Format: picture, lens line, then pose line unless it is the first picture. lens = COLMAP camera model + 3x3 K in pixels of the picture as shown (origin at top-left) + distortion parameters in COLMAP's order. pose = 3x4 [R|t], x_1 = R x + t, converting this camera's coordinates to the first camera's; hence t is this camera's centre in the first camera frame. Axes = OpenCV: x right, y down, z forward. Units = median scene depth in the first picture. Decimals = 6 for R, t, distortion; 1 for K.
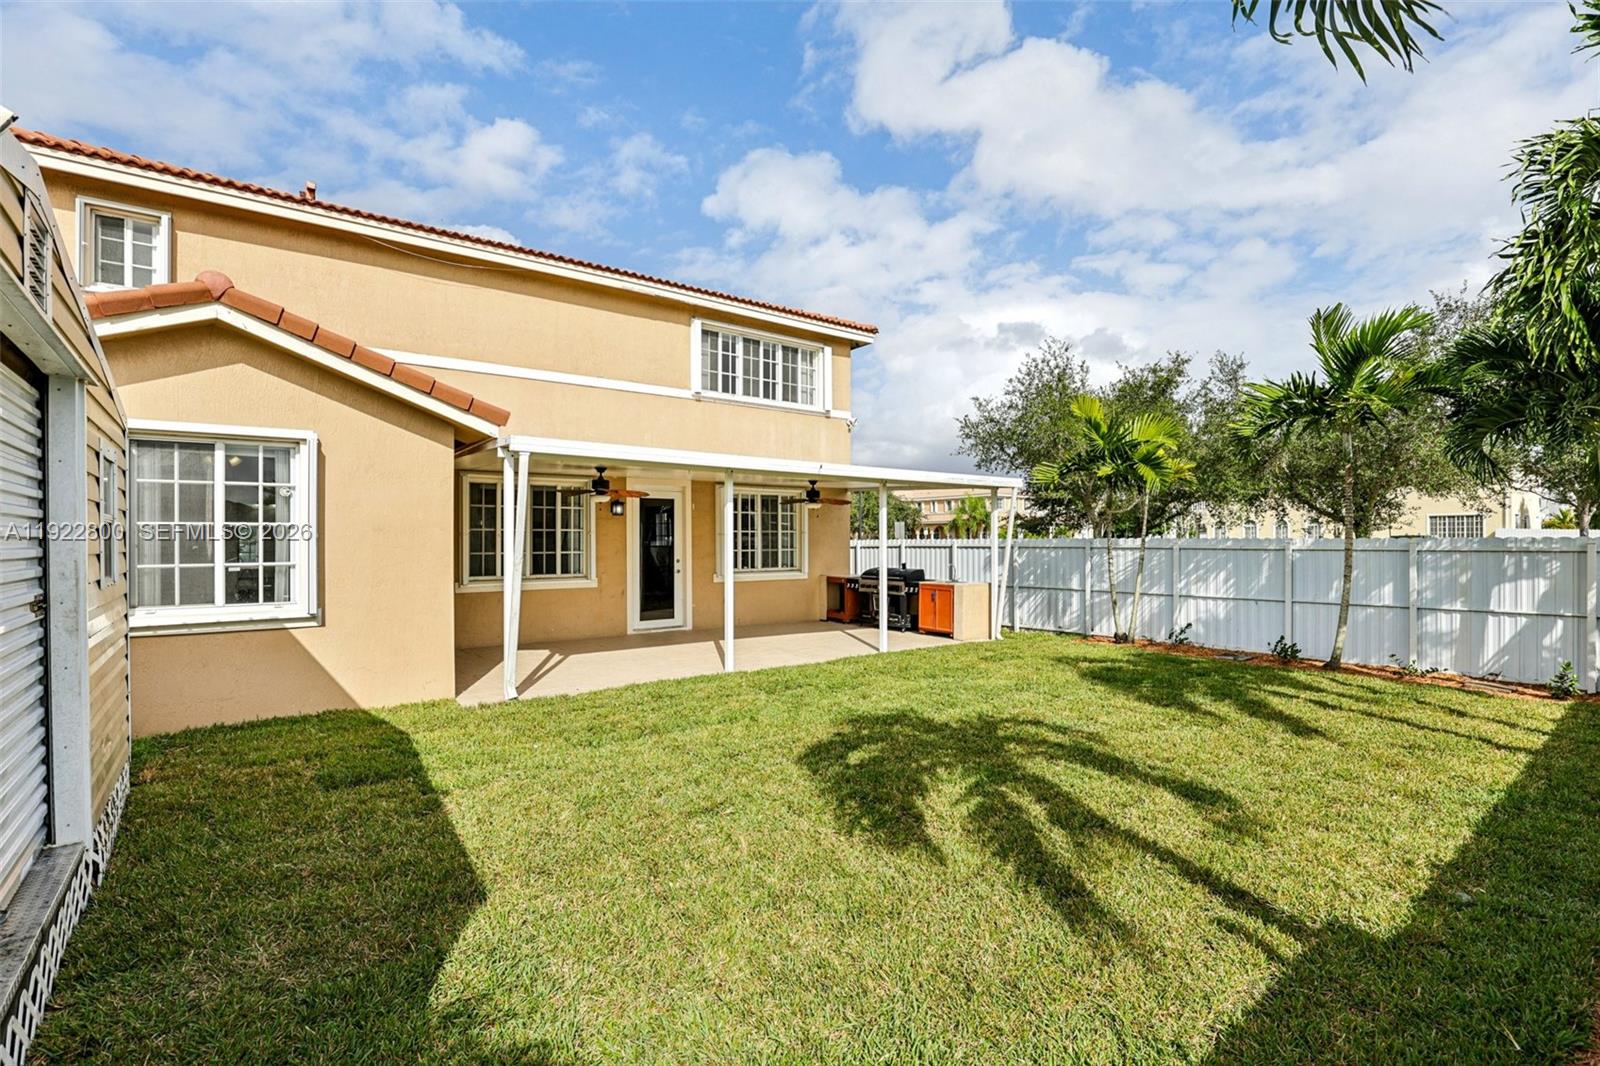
lens RADIAL K [[740.9, 0, 809.8], [0, 740.9, 538.1], [0, 0, 1]] dist [-0.031893, 0.005432]
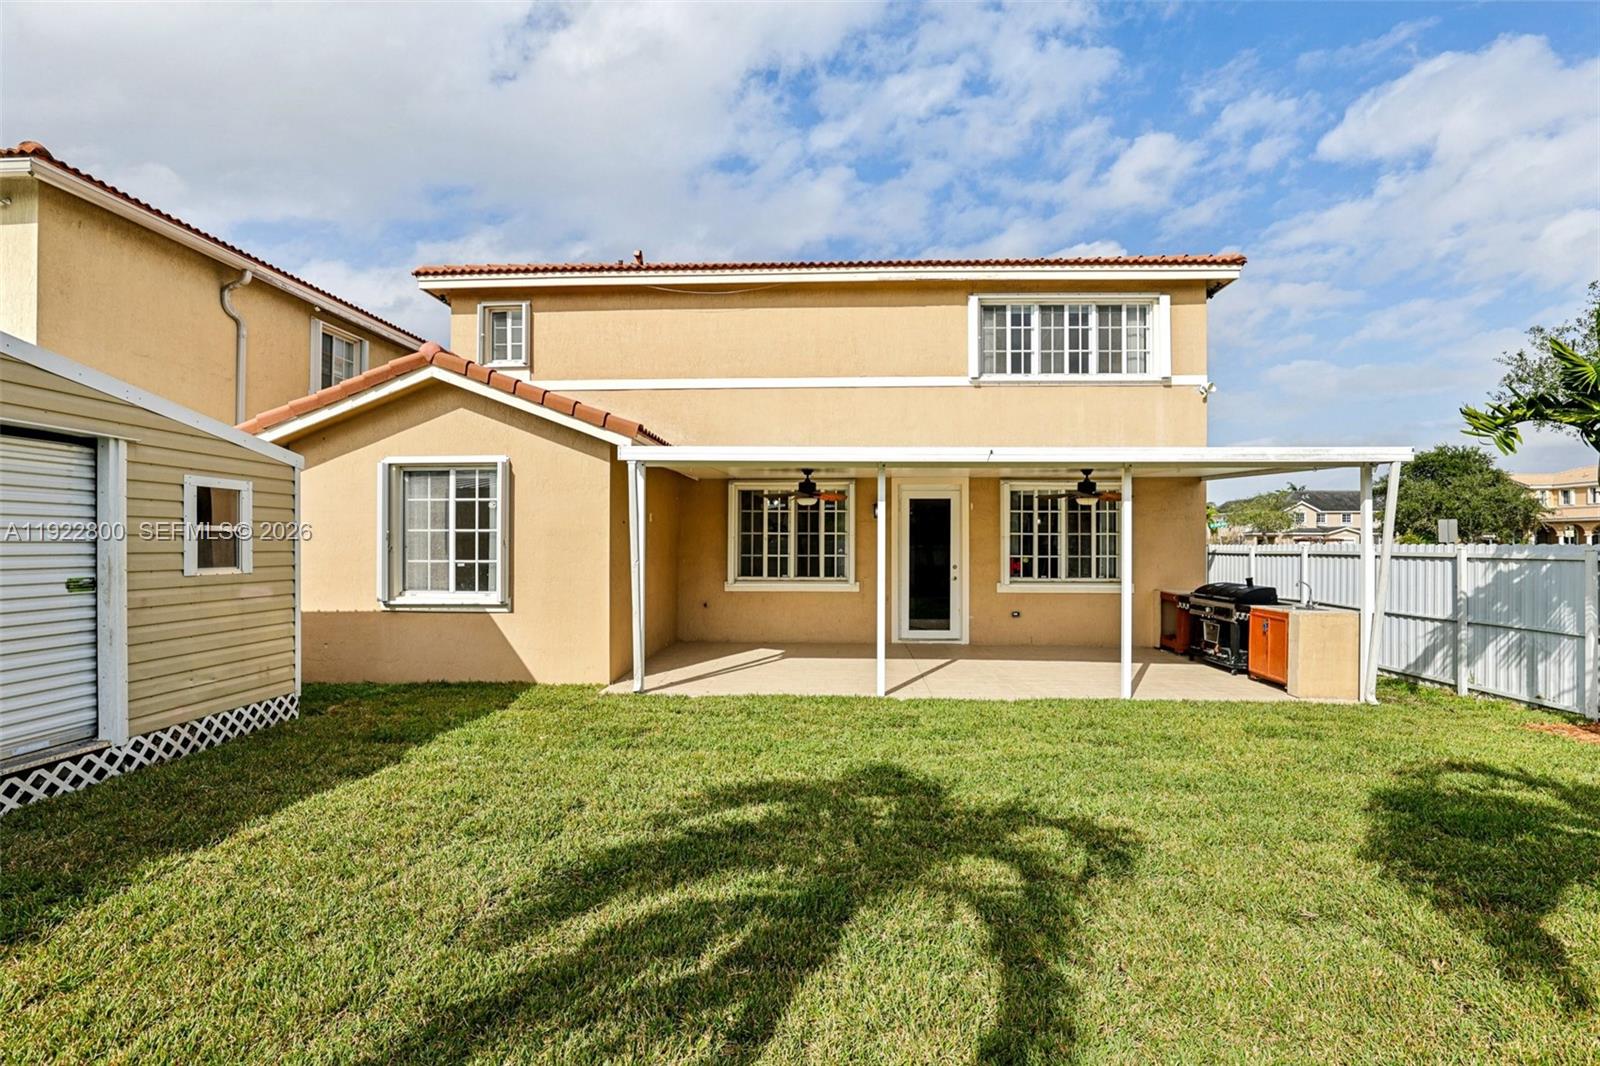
lens RADIAL K [[740.9, 0, 806.6], [0, 740.9, 539.4], [0, 0, 1]] dist [-0.031893, 0.005432]
pose [[0.759929, 0.000020, -0.650006, 0.273609], [-0.001796, 0.999996, -0.002068, -0.000804], [0.650003, 0.002739, 0.759926, 0.197340]]
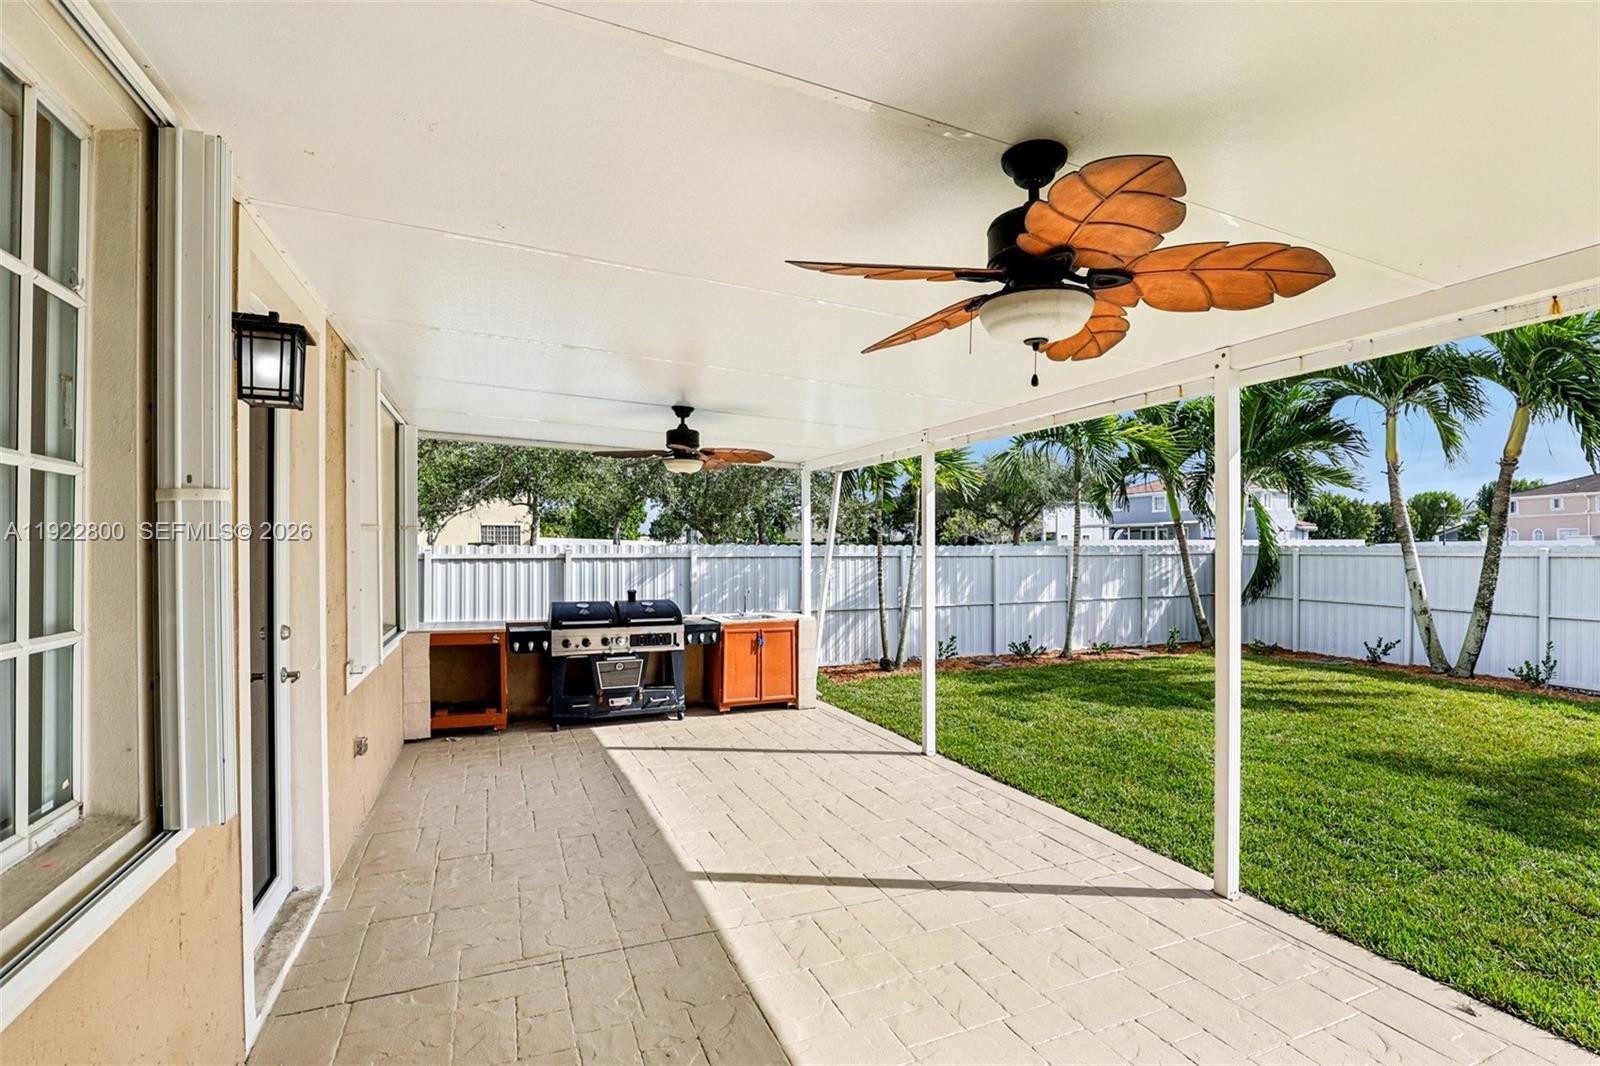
lens RADIAL K [[740.9, 0, 806.8], [0, 740.9, 538.3], [0, 0, 1]] dist [-0.031893, 0.005432]
pose [[0.260011, 0.011417, 0.965538, -0.367482], [-0.002569, 0.999935, -0.011132, 0.002247], [-0.965602, 0.000414, 0.260024, 0.778050]]
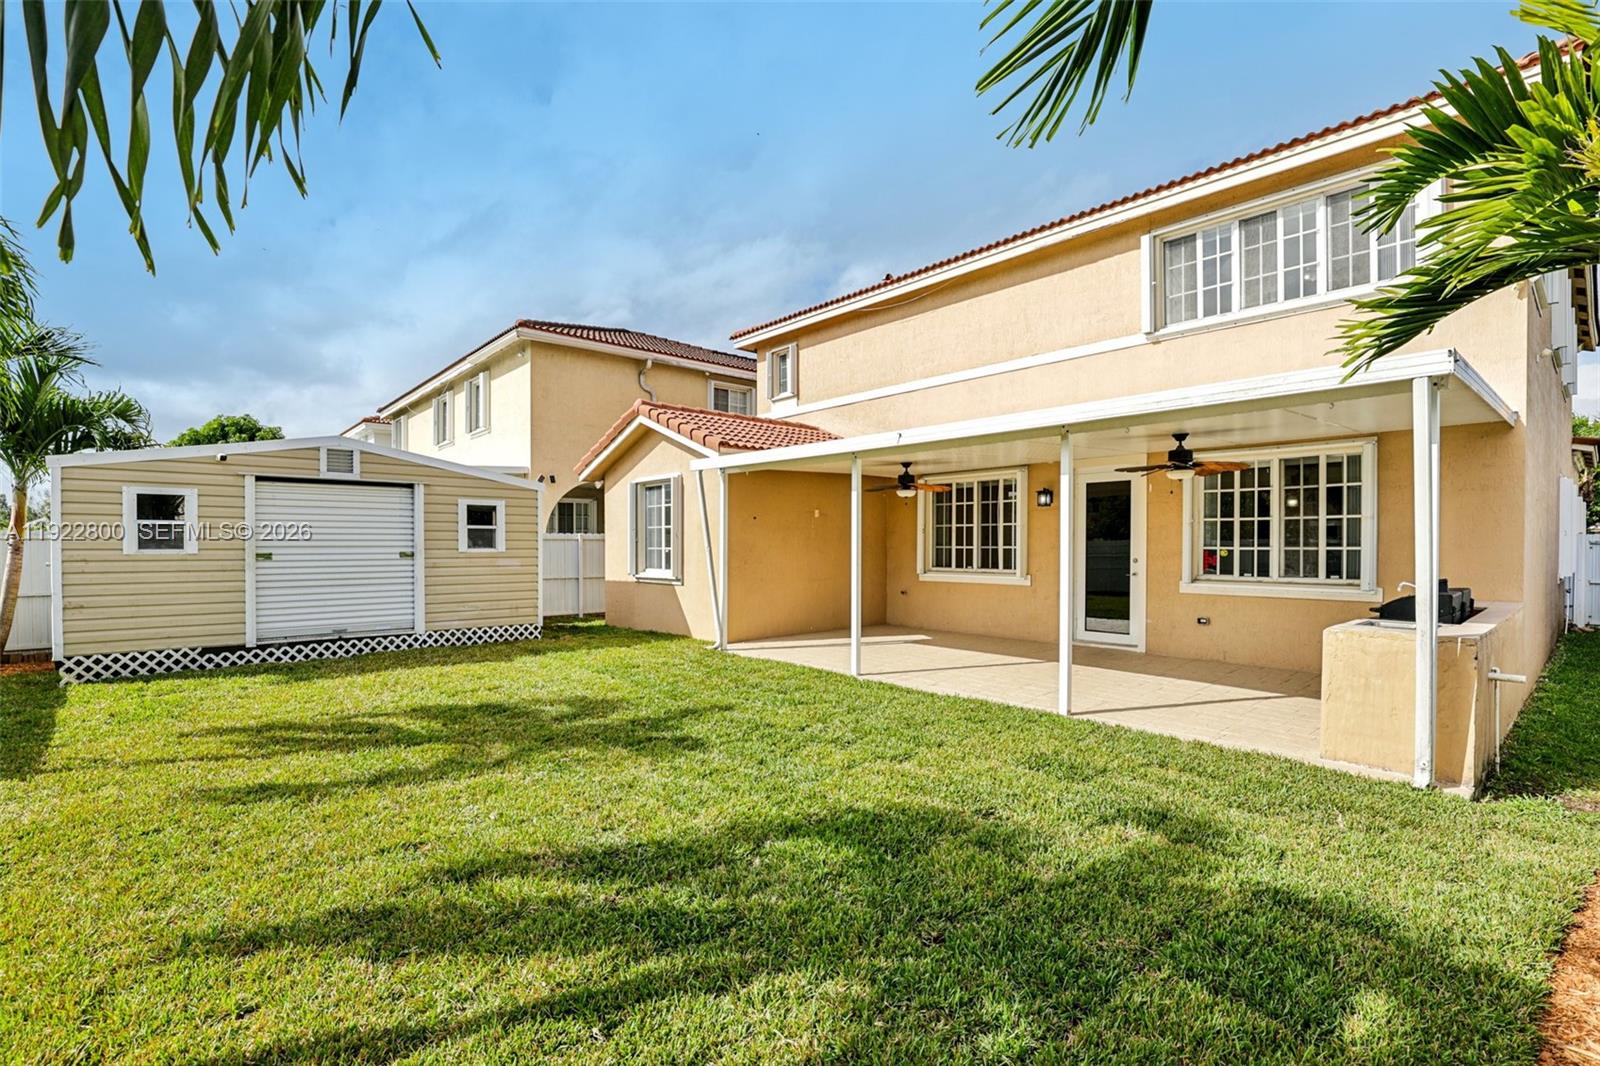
lens RADIAL K [[740.9, 0, 801.8], [0, 740.9, 549.5], [0, 0, 1]] dist [-0.031893, 0.005432]
pose [[0.061762, 0.009559, -0.998045, 0.564465], [0.003382, 0.999946, 0.009787, 0.010657], [0.998085, -0.003980, 0.061726, 0.613898]]
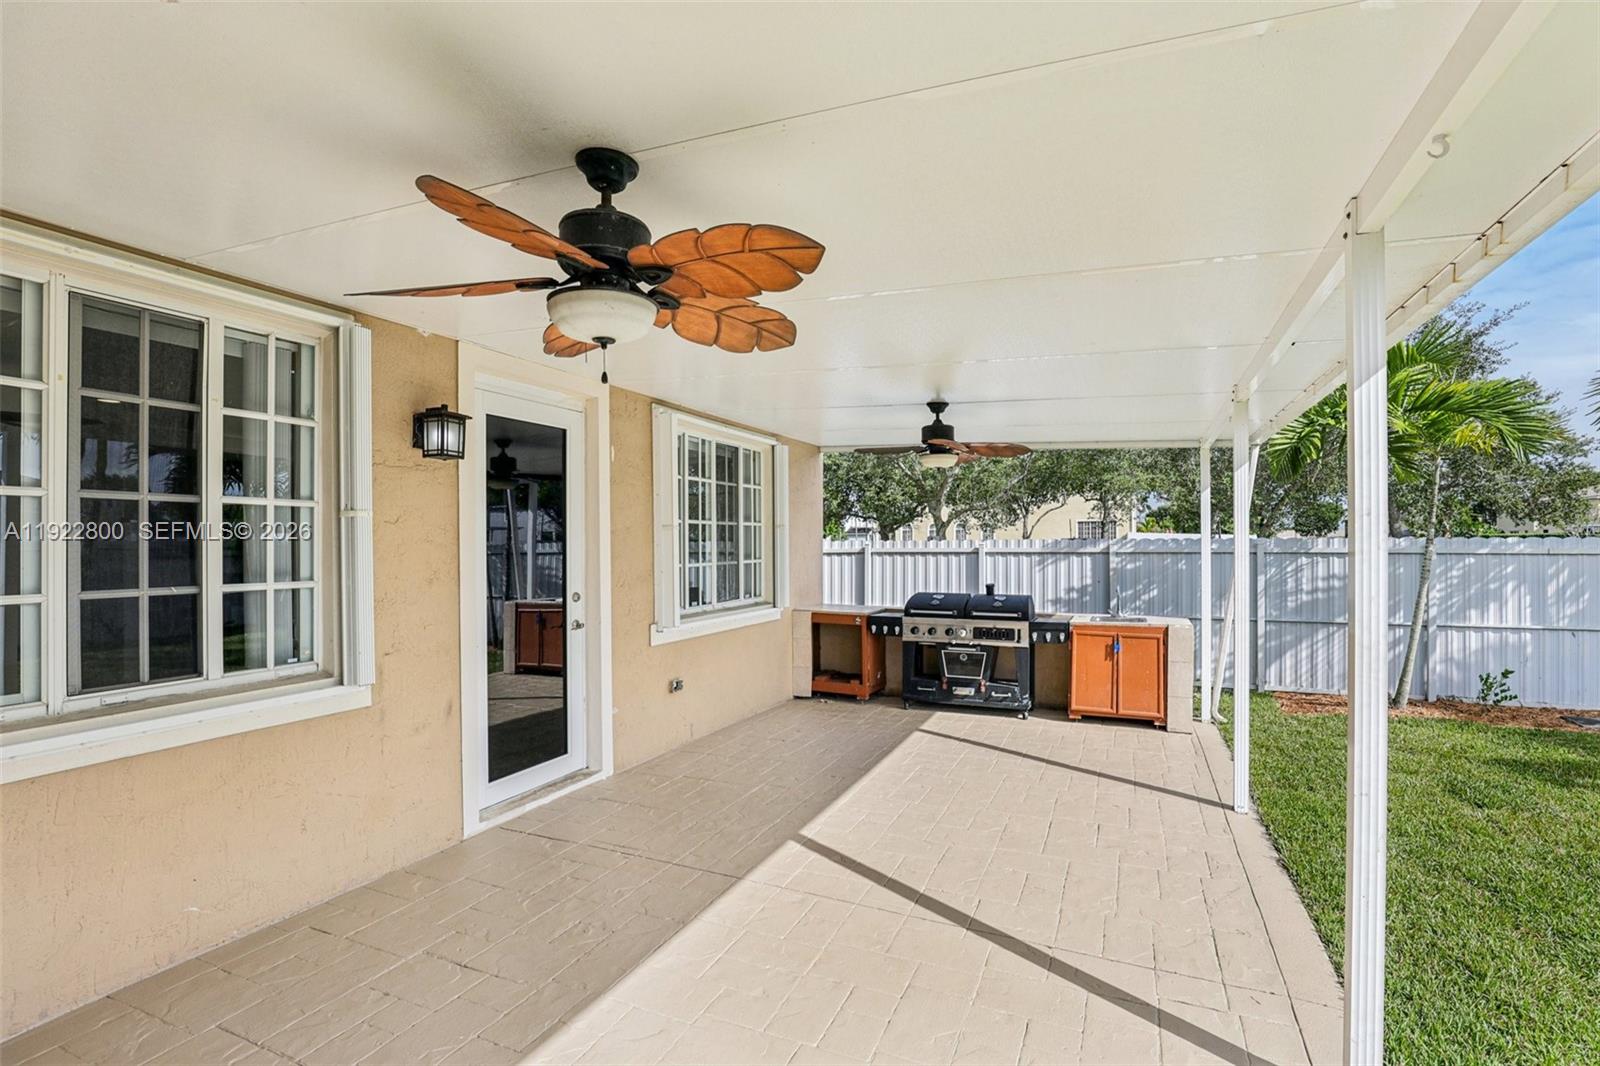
lens RADIAL K [[740.9, 0, 808.4], [0, 740.9, 541.3], [0, 0, 1]] dist [-0.031893, 0.005432]
pose [[0.878620, -0.000776, 0.477521, -0.254526], [0.000687, 1.000000, 0.000361, 0.002700], [-0.477521, 0.000011, 0.878621, 0.622888]]
